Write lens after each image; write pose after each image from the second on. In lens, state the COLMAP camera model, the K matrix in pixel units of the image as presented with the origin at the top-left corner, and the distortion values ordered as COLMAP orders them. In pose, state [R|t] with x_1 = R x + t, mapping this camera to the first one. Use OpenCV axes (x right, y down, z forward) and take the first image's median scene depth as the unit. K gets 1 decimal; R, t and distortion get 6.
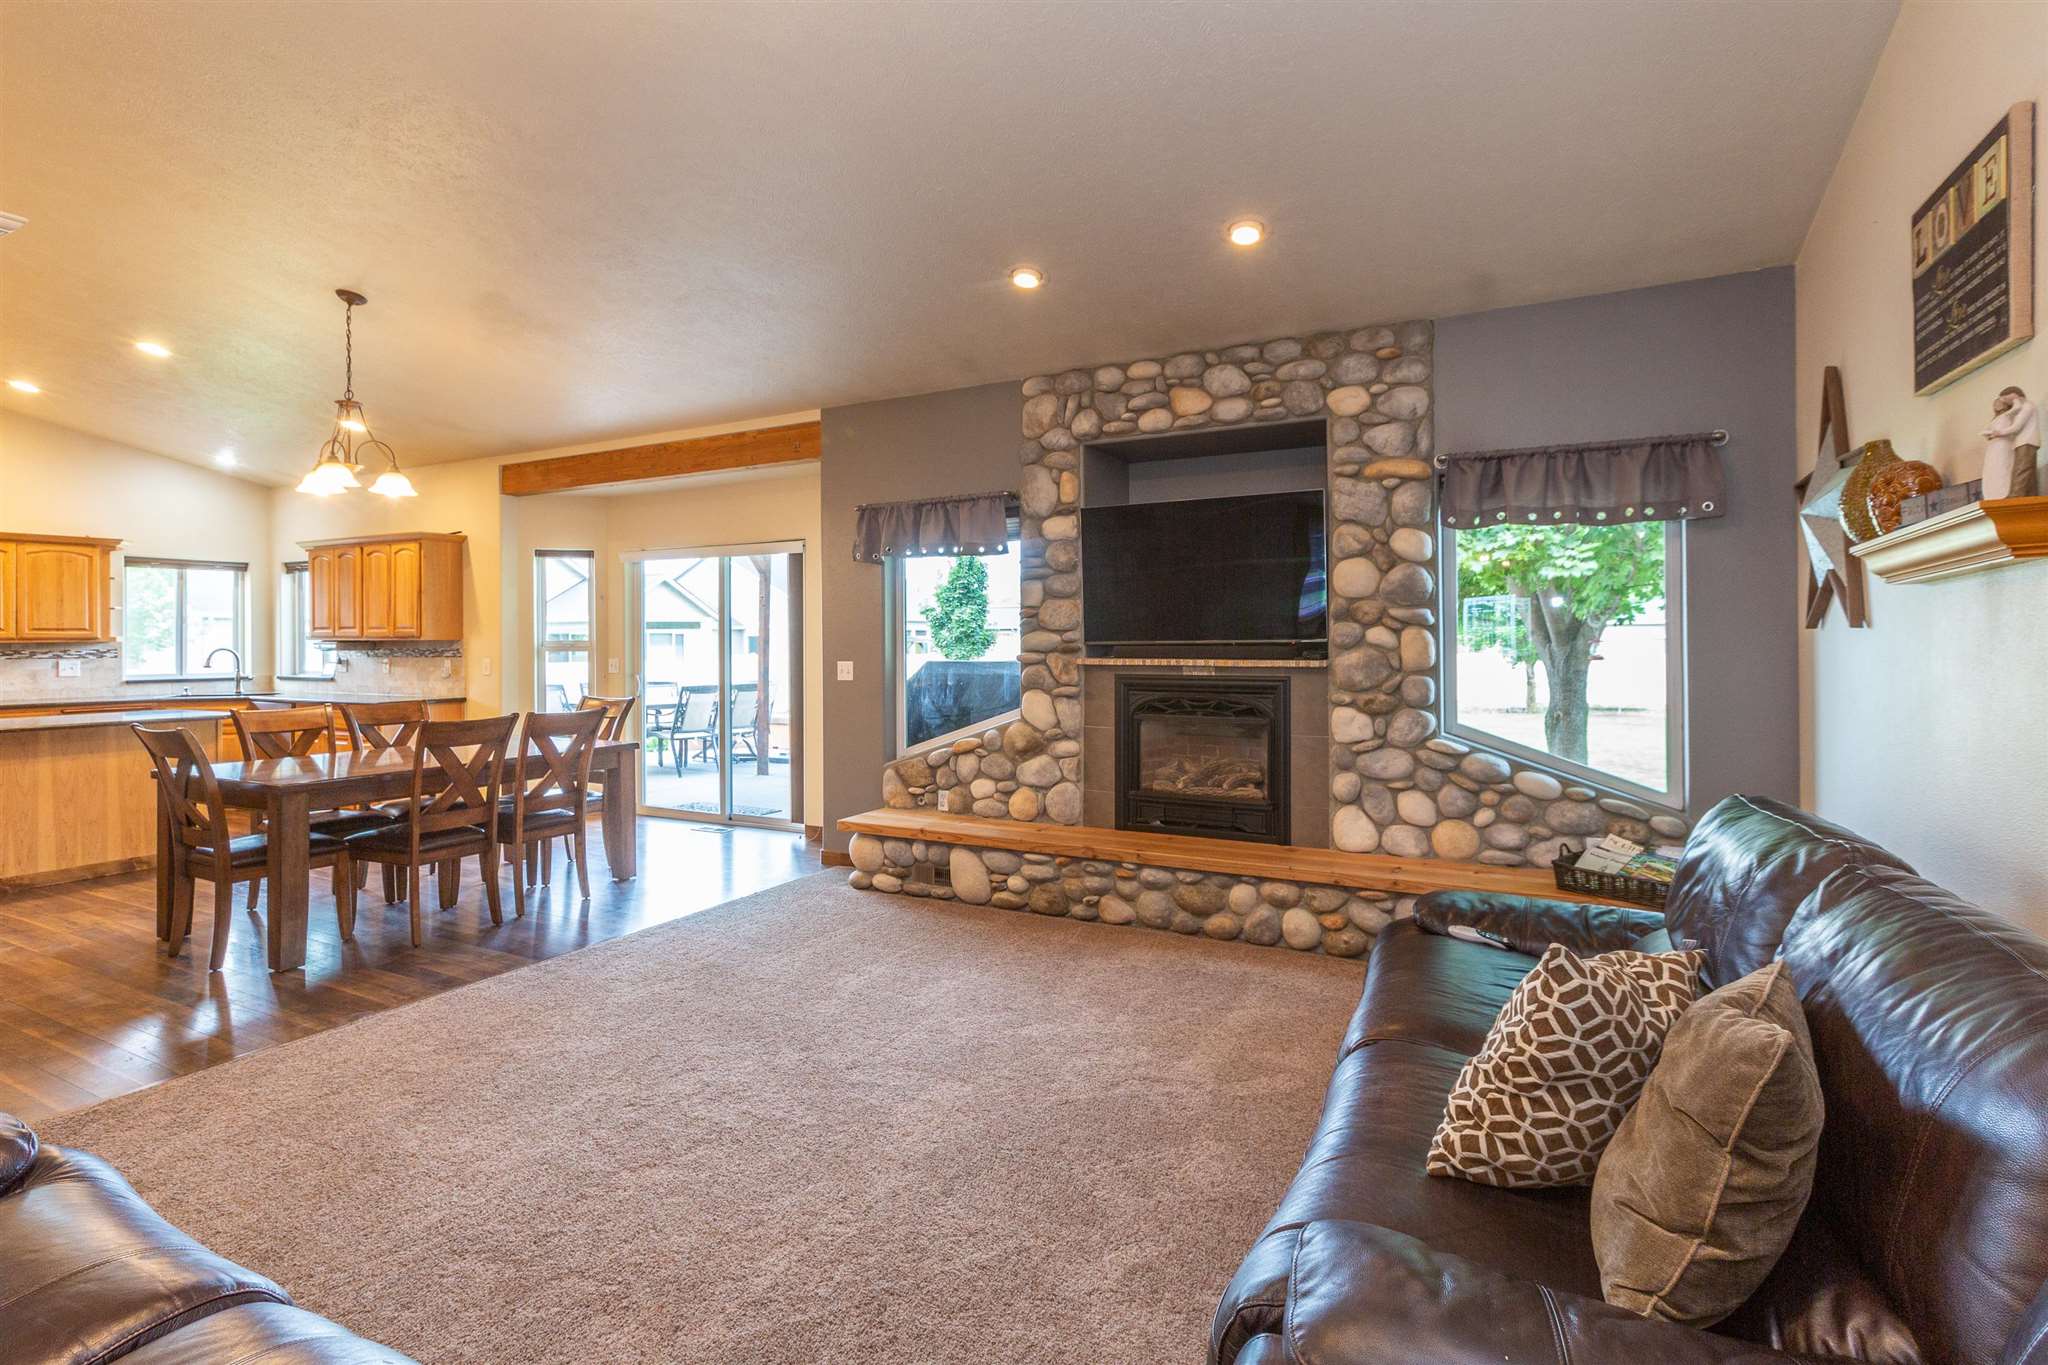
lens RADIAL K [[958.2, 0, 1044.1], [0, 958.2, 640.6], [0, 0, 1]] dist [-0.006788, -0.000051]
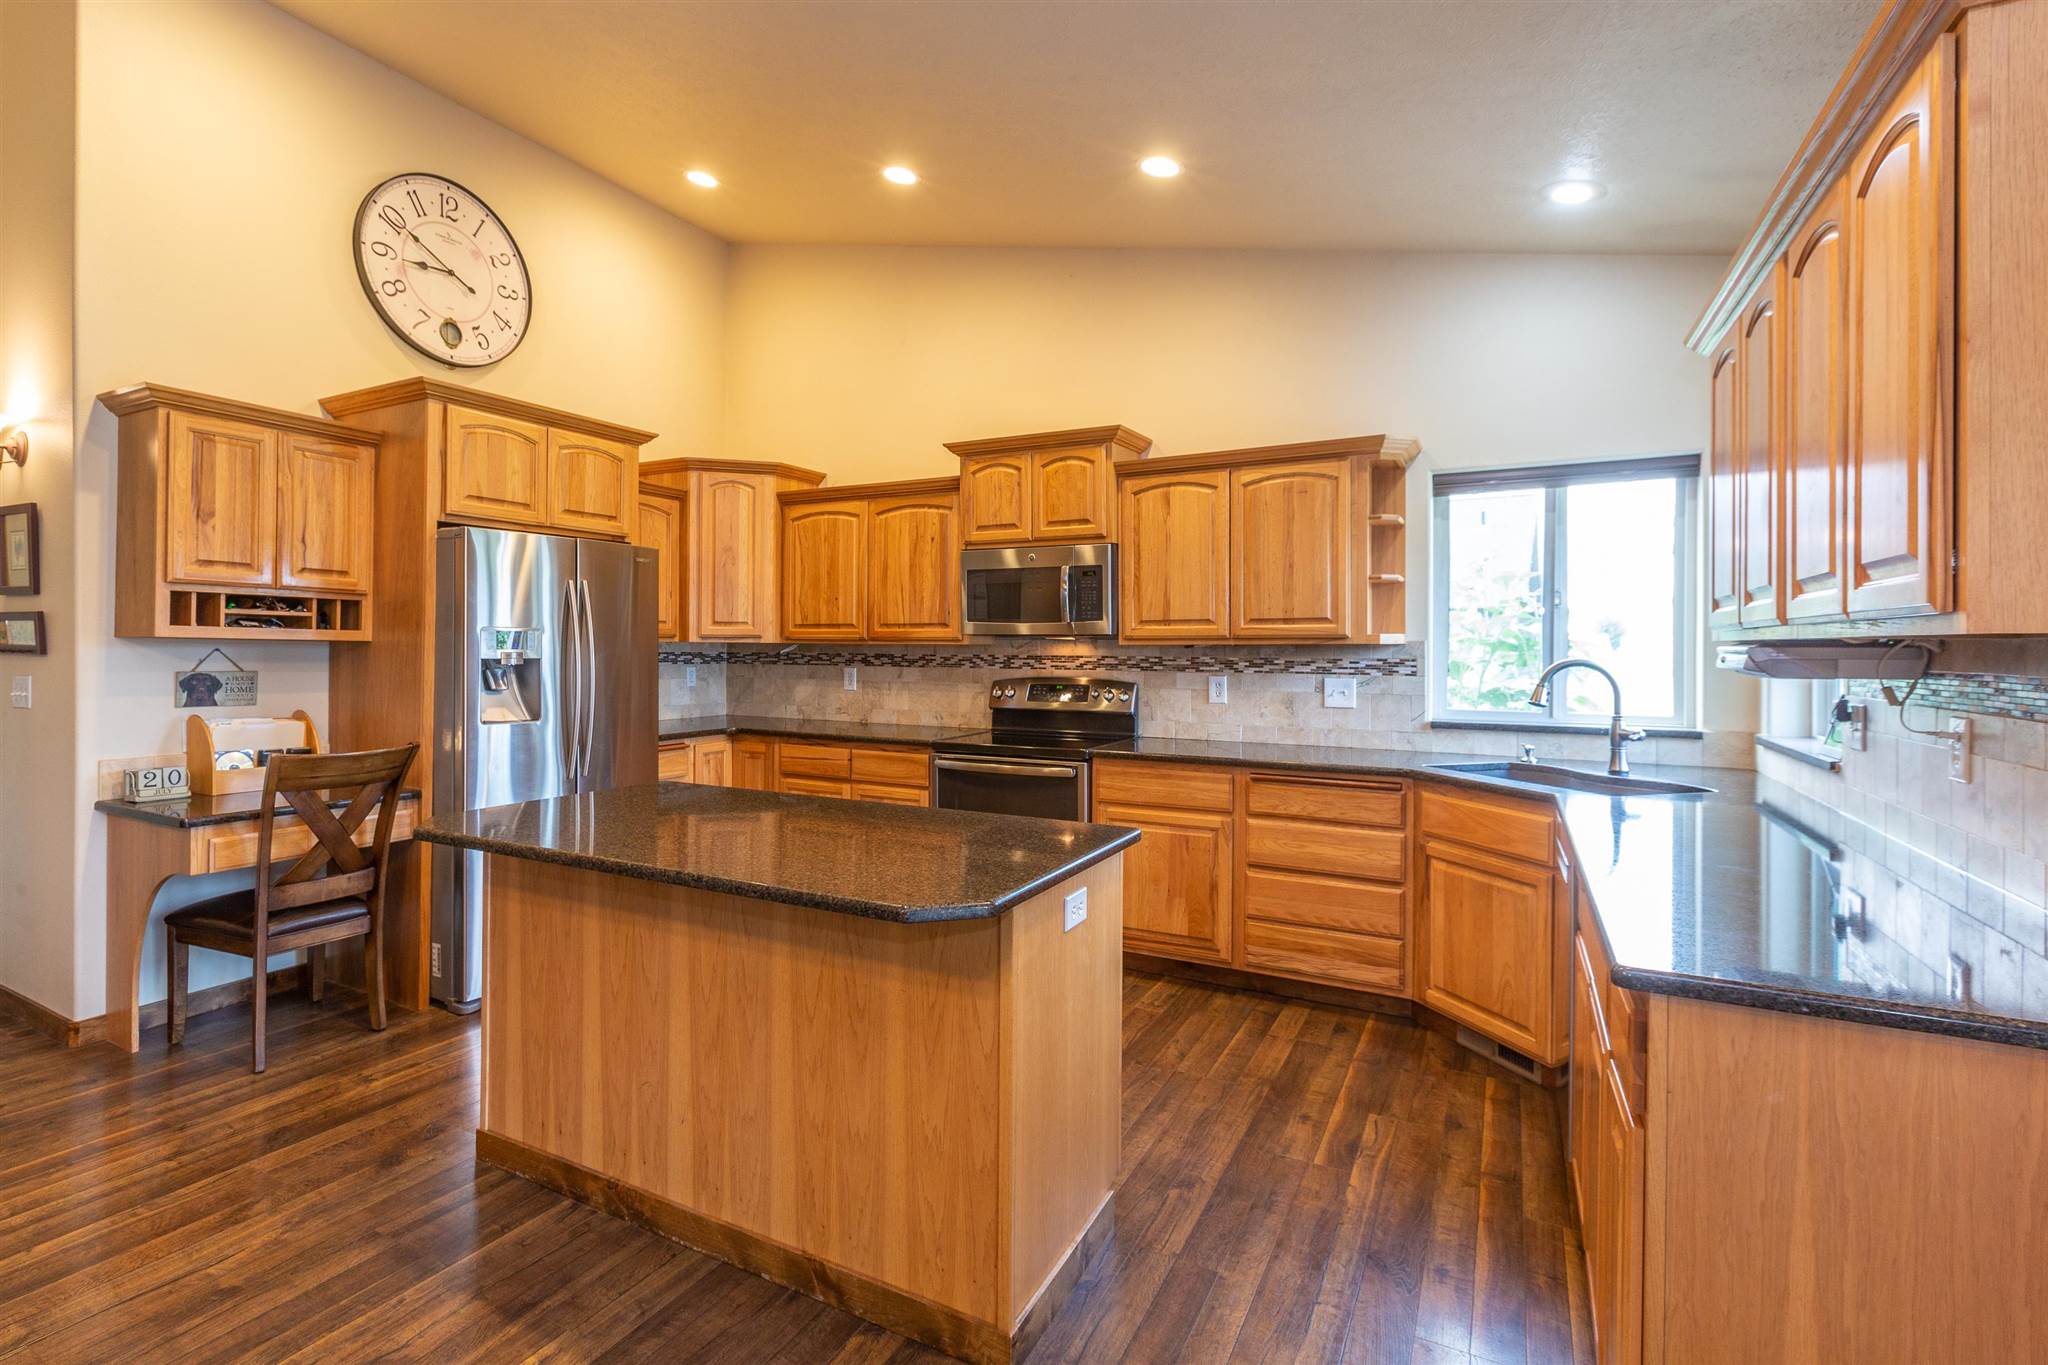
lens RADIAL K [[958.2, 0, 951.8], [0, 958.2, 658.3], [0, 0, 1]] dist [-0.006788, -0.000051]
pose [[-0.057571, 0.014808, -0.998232, -0.682566], [-0.006821, 0.999861, 0.015226, 0.003735], [0.998318, 0.007685, -0.057462, 1.186031]]
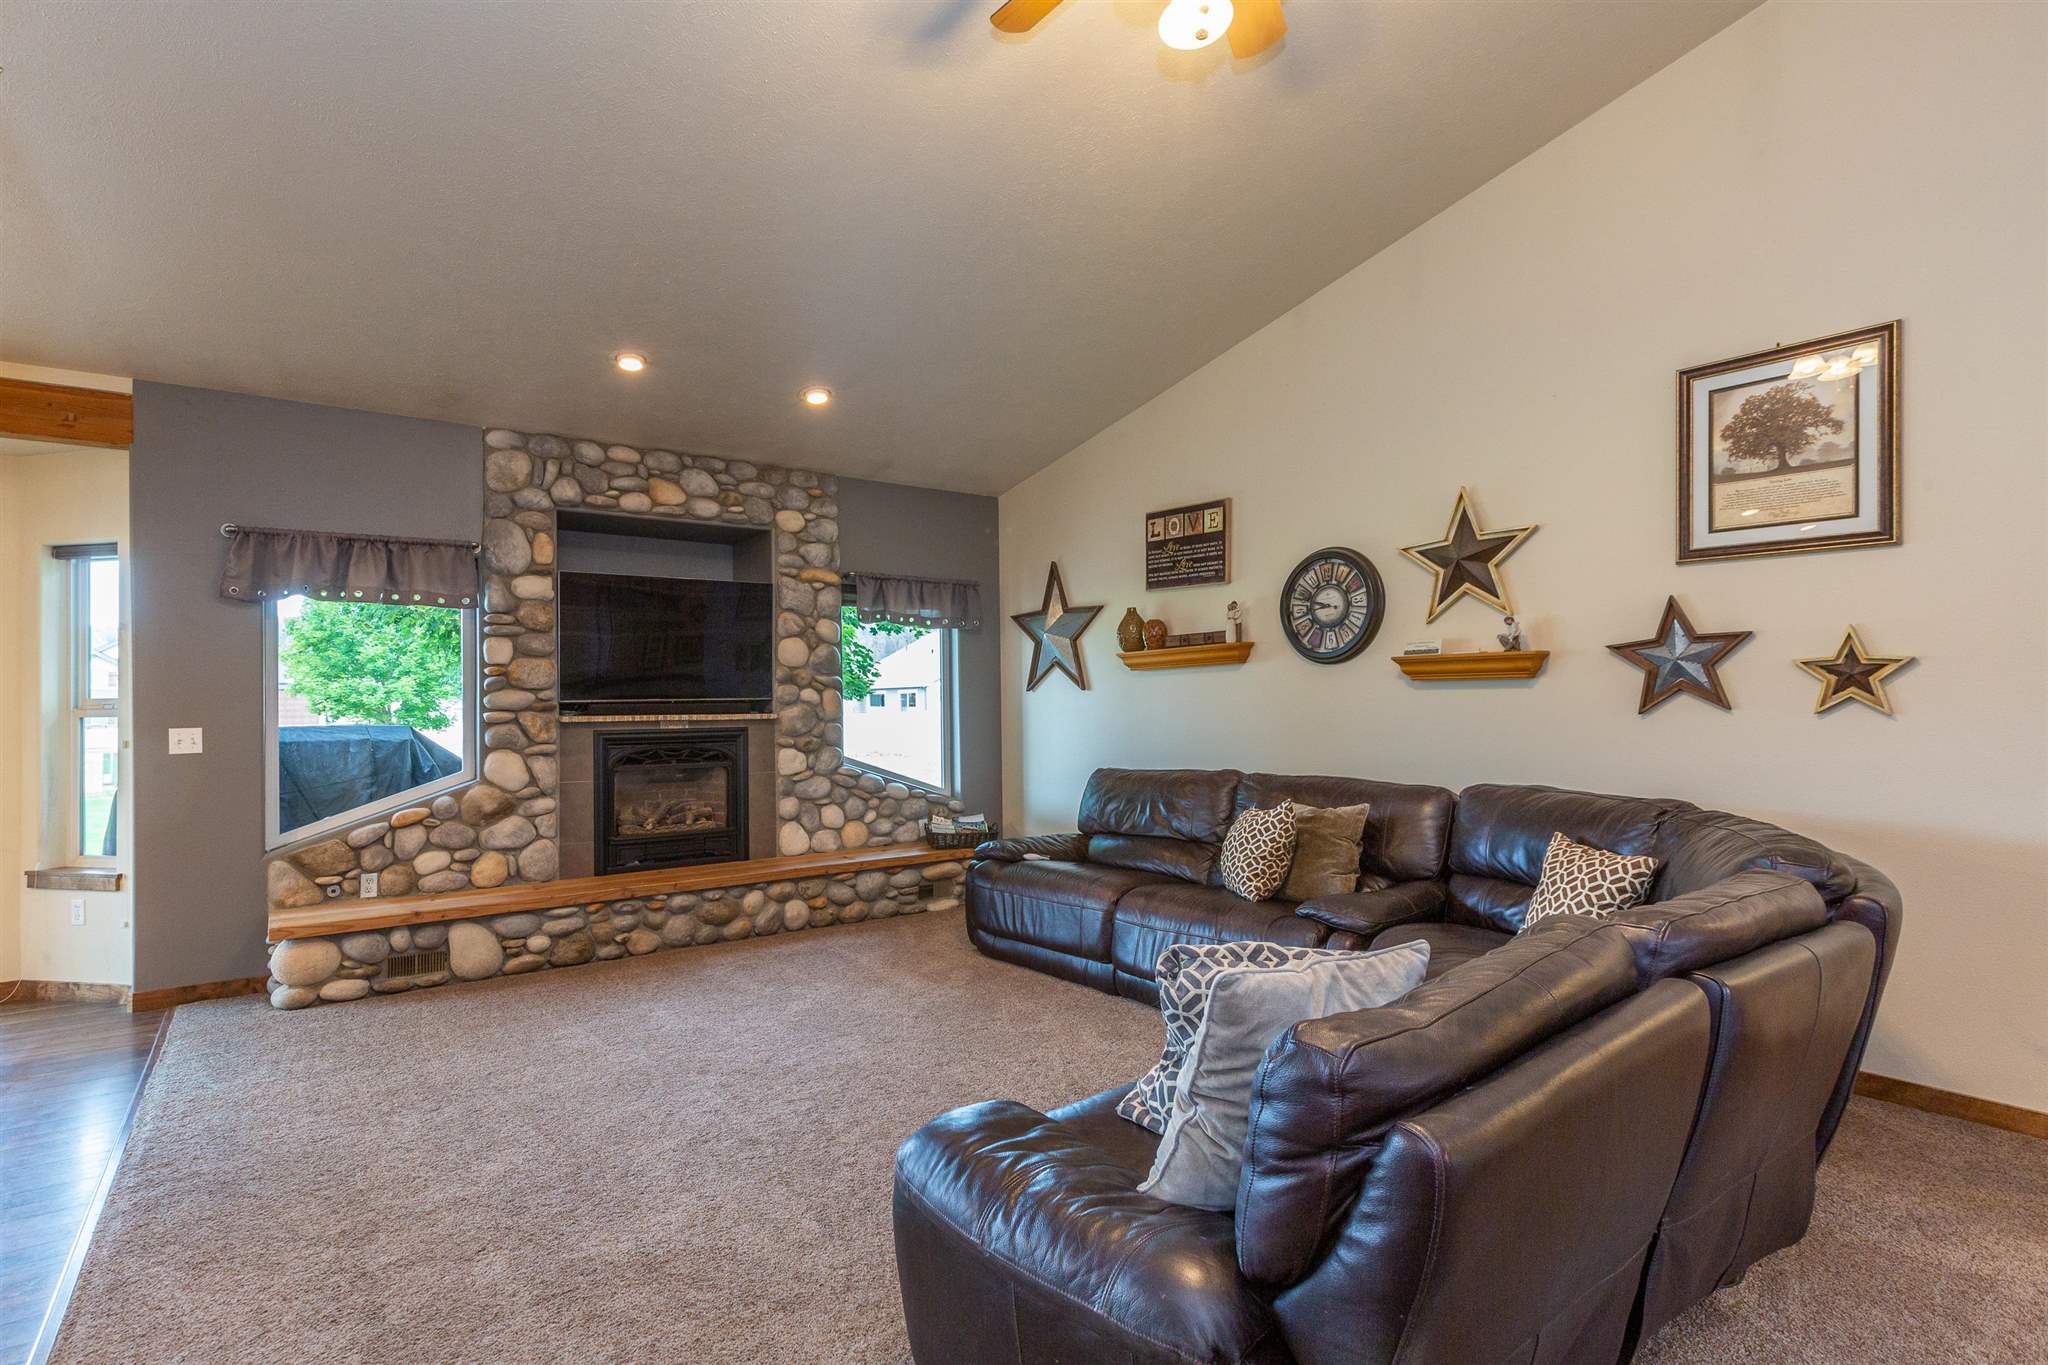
lens RADIAL K [[958.2, 0, 925.5], [0, 958.2, 691.6], [0, 0, 1]] dist [-0.006788, -0.000051]
pose [[0.488650, 0.009065, 0.872433, -0.647611], [0.007723, 0.999862, -0.014714, 0.009838], [-0.872445, 0.013928, 0.488513, 0.150391]]
